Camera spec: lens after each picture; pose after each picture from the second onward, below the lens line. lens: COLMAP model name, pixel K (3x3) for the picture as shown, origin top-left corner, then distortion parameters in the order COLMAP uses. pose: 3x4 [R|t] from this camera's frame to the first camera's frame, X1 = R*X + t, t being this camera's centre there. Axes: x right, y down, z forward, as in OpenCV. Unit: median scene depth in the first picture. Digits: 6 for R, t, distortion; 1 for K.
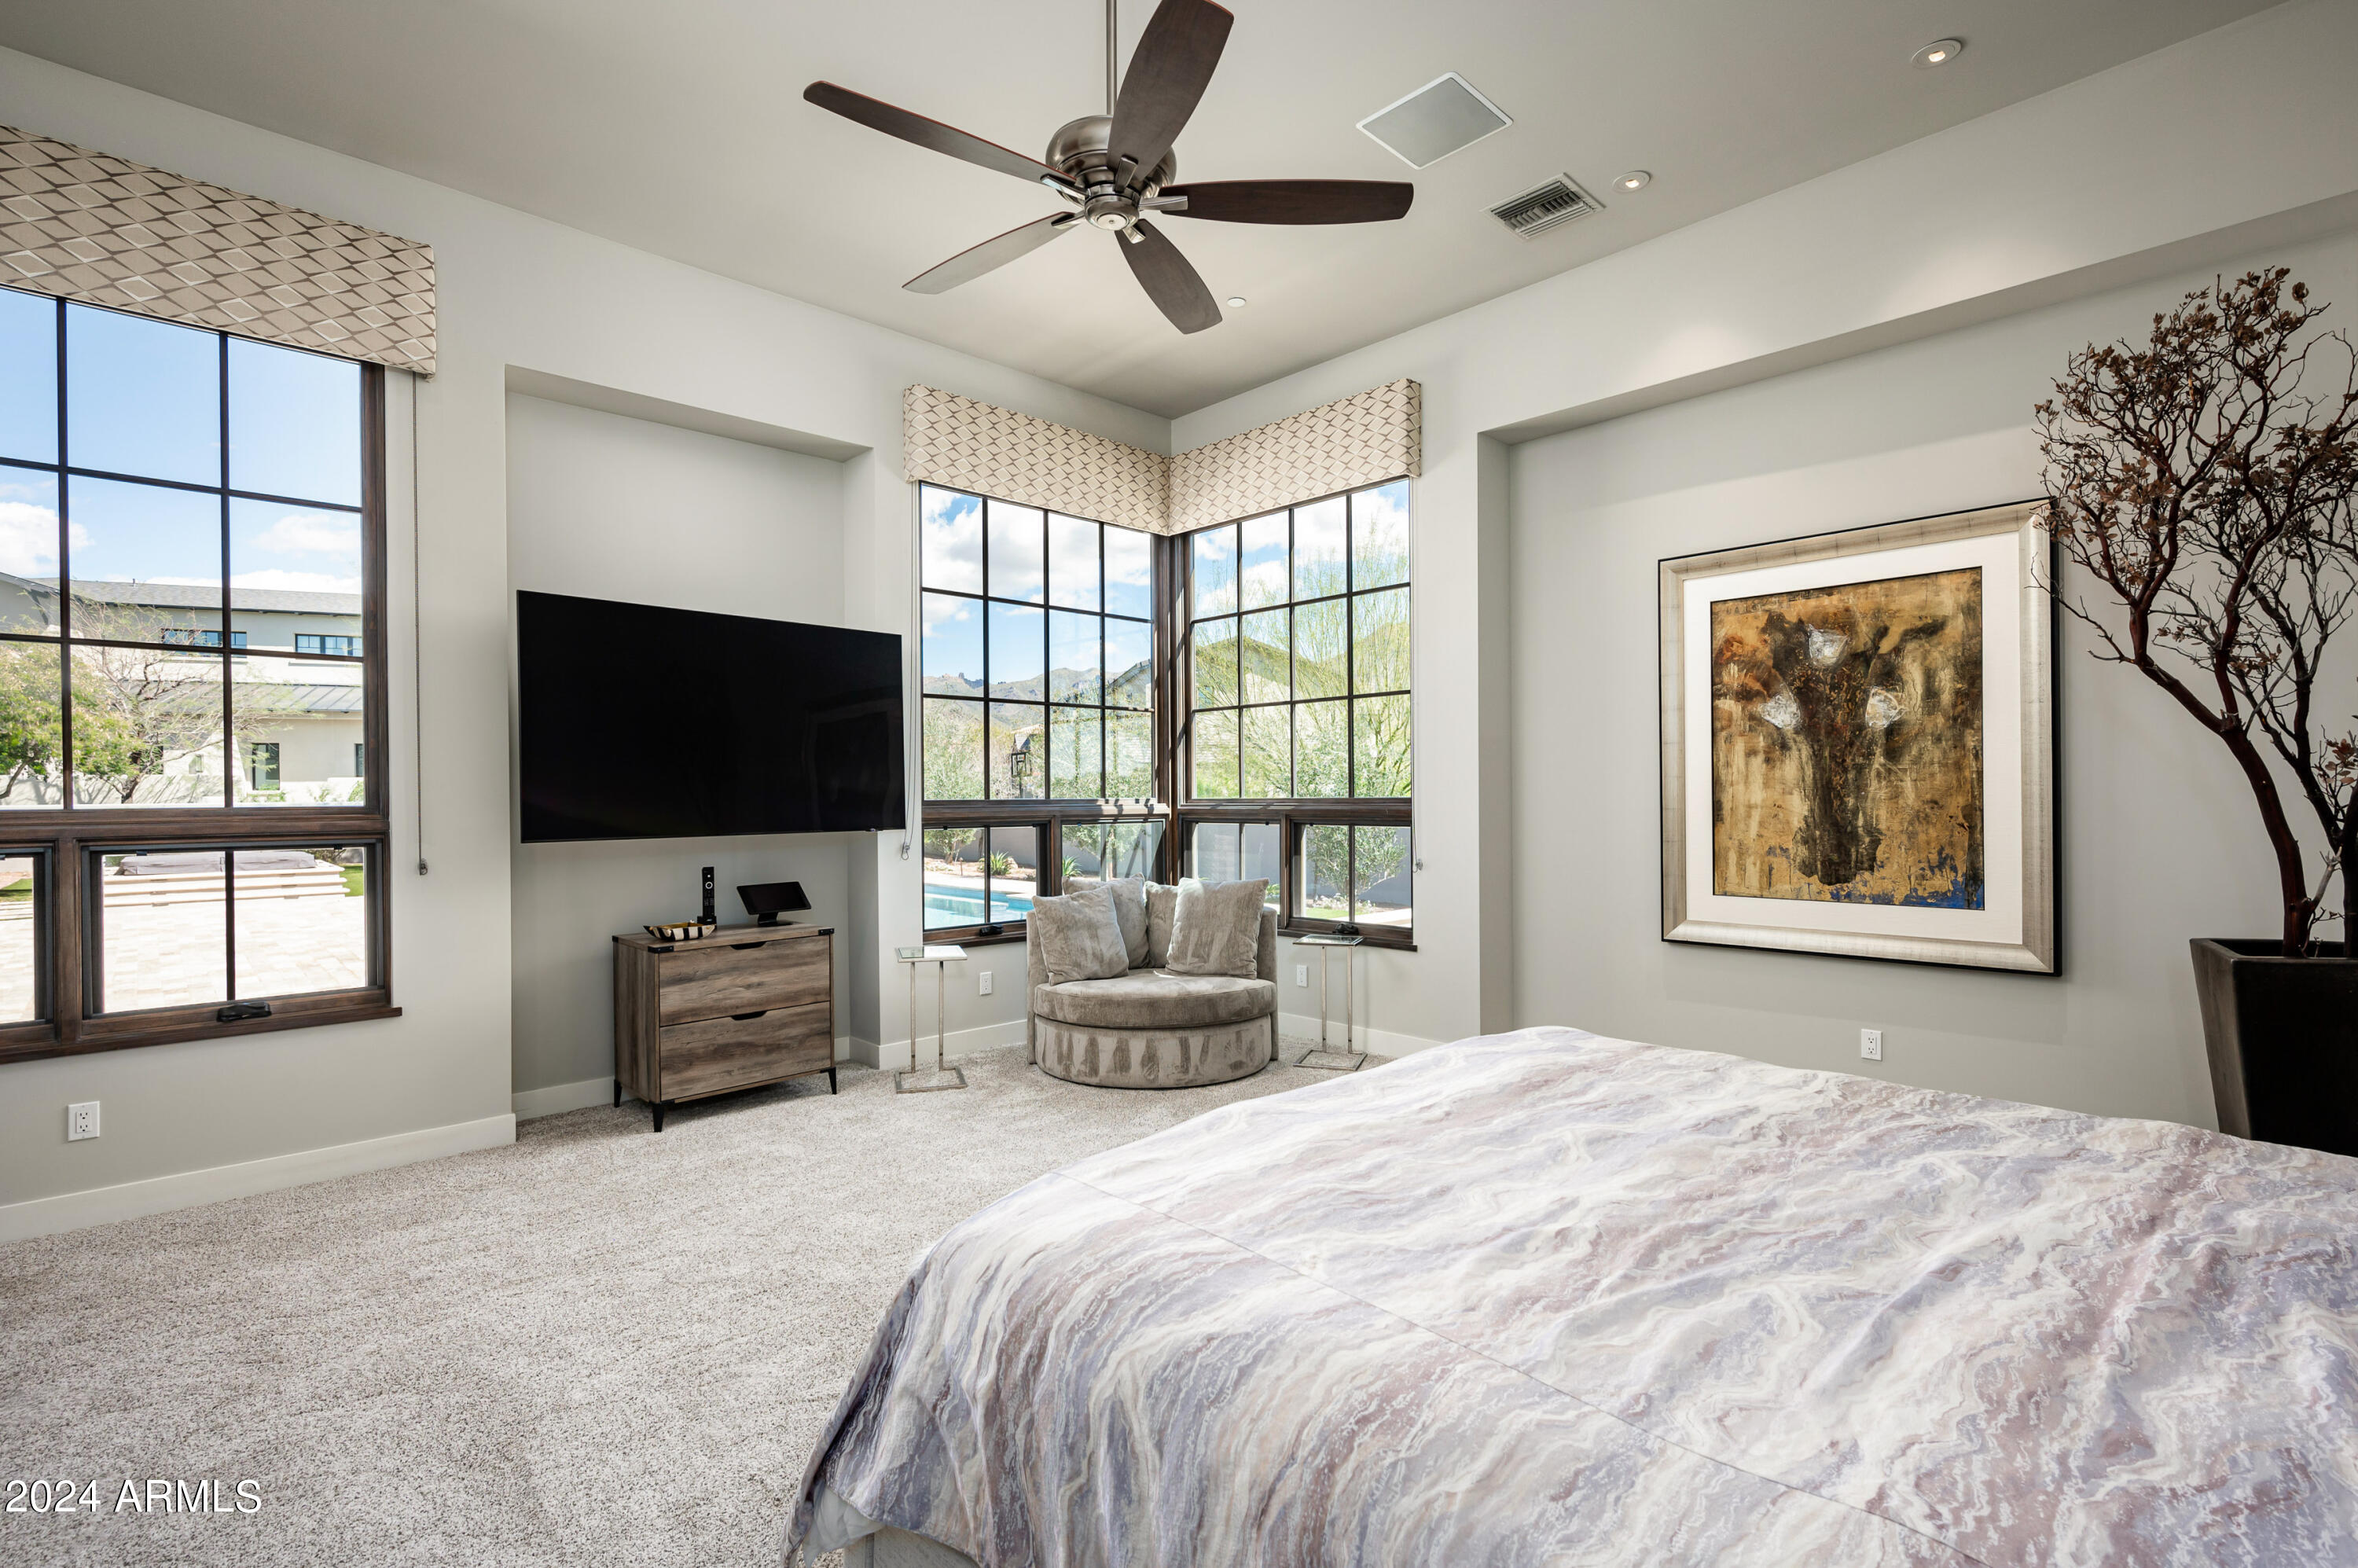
lens RADIAL K [[1079.5, 0, 1179.8], [0, 1079.5, 794.1], [0, 0, 1]] dist [0.000199, 0.000076]
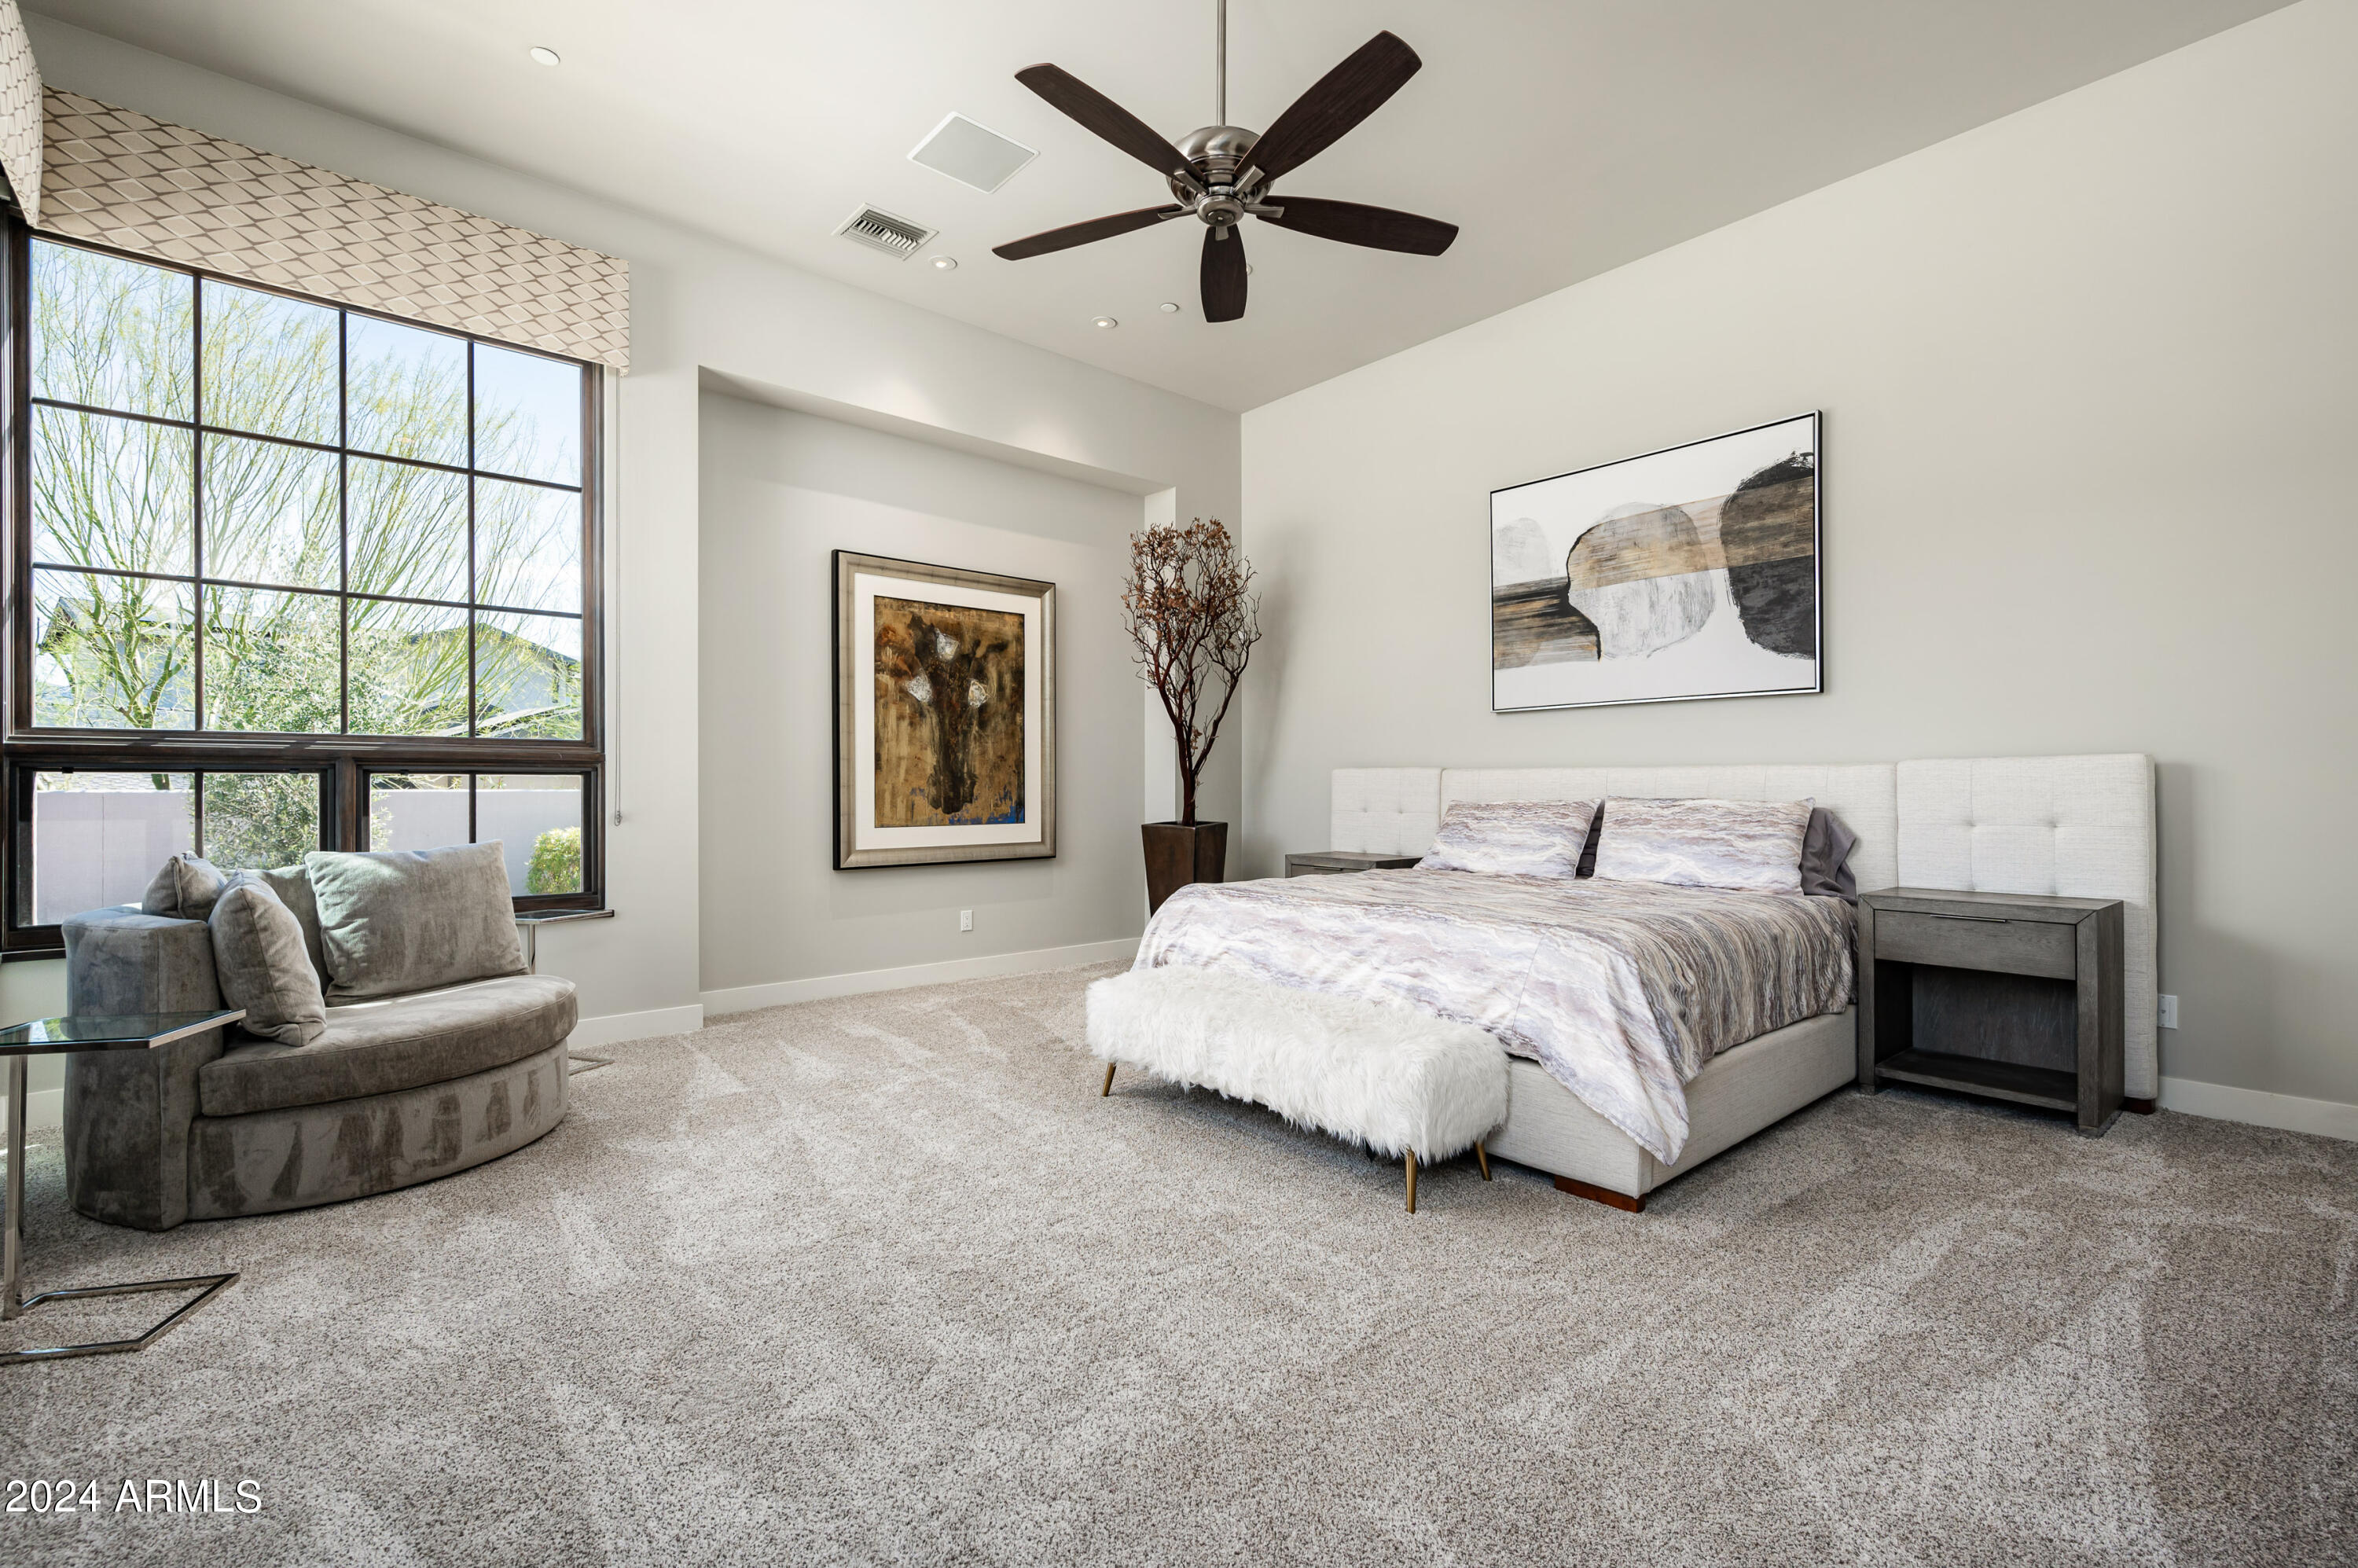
lens RADIAL K [[1023.7, 0, 1179.8], [0, 1023.7, 784.1], [0, 0, 1]] dist [0.000548, 0.000026]
pose [[0.048654, 0.011610, 0.998748, -0.734696], [0.000282, 0.999932, -0.011637, 0.060753], [-0.998816, 0.000848, 0.048648, 0.631277]]
